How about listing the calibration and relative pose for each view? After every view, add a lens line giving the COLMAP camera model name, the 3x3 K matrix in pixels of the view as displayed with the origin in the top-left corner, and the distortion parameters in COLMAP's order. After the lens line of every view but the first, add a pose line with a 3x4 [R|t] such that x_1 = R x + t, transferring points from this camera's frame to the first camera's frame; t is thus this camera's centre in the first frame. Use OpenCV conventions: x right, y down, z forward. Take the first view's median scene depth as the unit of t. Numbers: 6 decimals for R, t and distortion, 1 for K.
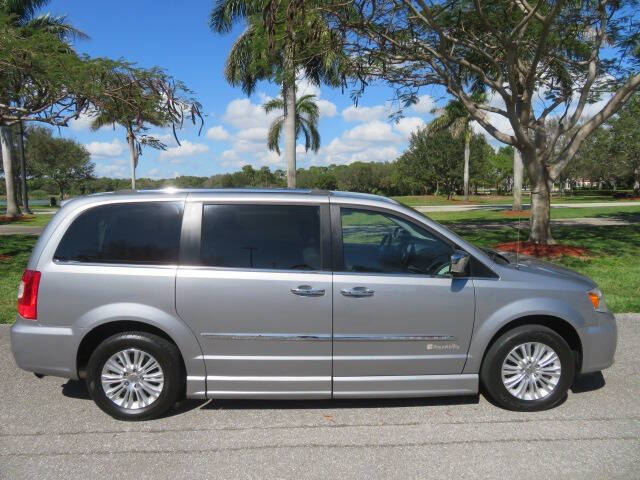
lens RADIAL K [[450.8, 0, 319.2], [0, 450.8, 233.2], [0, 0, 1]] dist [-0.004299, -0.002650]
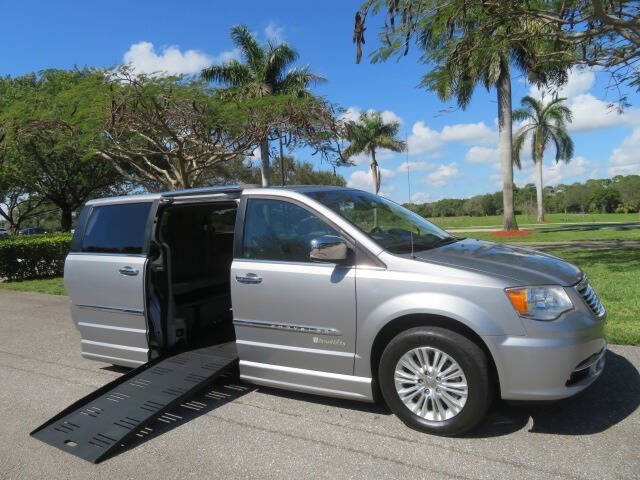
lens RADIAL K [[447.4, 0, 318.1], [0, 447.4, 240.0], [0, 0, 1]] dist [-0.006854, -0.001447]
pose [[0.842969, -0.003752, -0.537948, 0.664145], [-0.014460, 0.999456, -0.029630, 0.065714], [0.537767, 0.032756, 0.842457, 0.180173]]
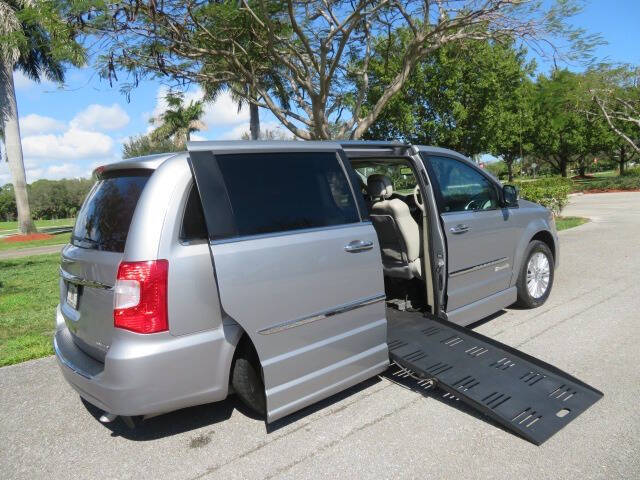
lens RADIAL K [[450.1, 0, 319.8], [0, 450.1, 236.3], [0, 0, 1]] dist [-0.003585, -0.000647]
pose [[0.798294, -0.107912, 0.592521, -0.739501], [0.123250, 0.992267, 0.014664, 0.083625], [-0.589522, 0.061322, 0.805421, 0.272314]]
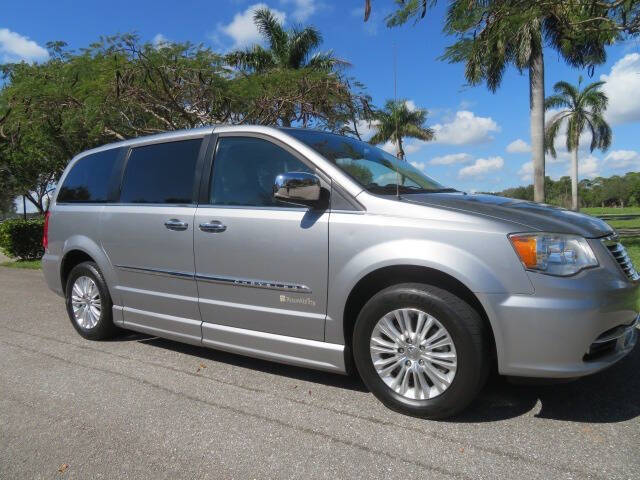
lens RADIAL K [[450.8, 0, 319.2], [0, 450.8, 233.2], [0, 0, 1]] dist [-0.004299, -0.002650]
pose [[0.811279, 0.009228, -0.584587, 0.670637], [-0.031067, 0.999143, -0.027342, 0.138346], [0.583834, 0.040343, 0.810870, 0.344222]]
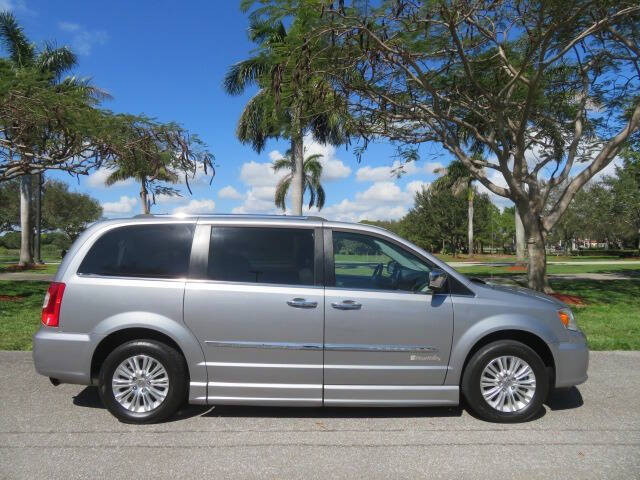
lens RADIAL K [[450.1, 0, 319.8], [0, 450.1, 236.3], [0, 0, 1]] dist [-0.003585, -0.000647]
pose [[0.999826, 0.011857, -0.014390, 0.028195], [-0.013517, 0.992513, -0.121388, 0.083689], [0.012843, 0.121561, 0.992501, -0.106744]]
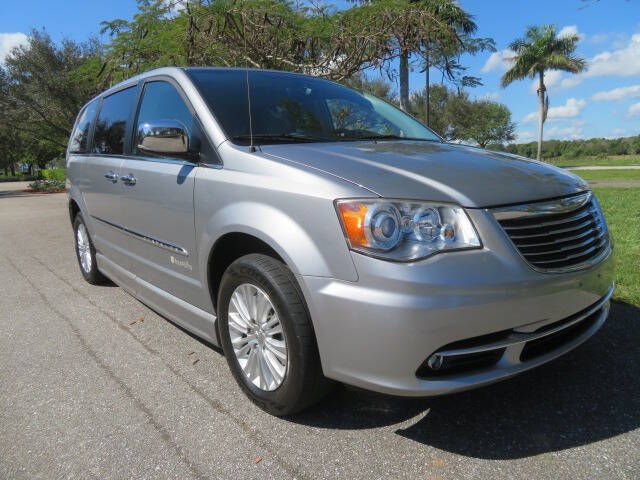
lens RADIAL K [[447.4, 0, 318.1], [0, 447.4, 240.0], [0, 0, 1]] dist [-0.006854, -0.001447]
pose [[0.610174, 0.125574, -0.782253, 0.842158], [-0.049473, 0.991471, 0.120569, 0.106551], [0.790721, -0.034868, 0.611182, 0.656817]]
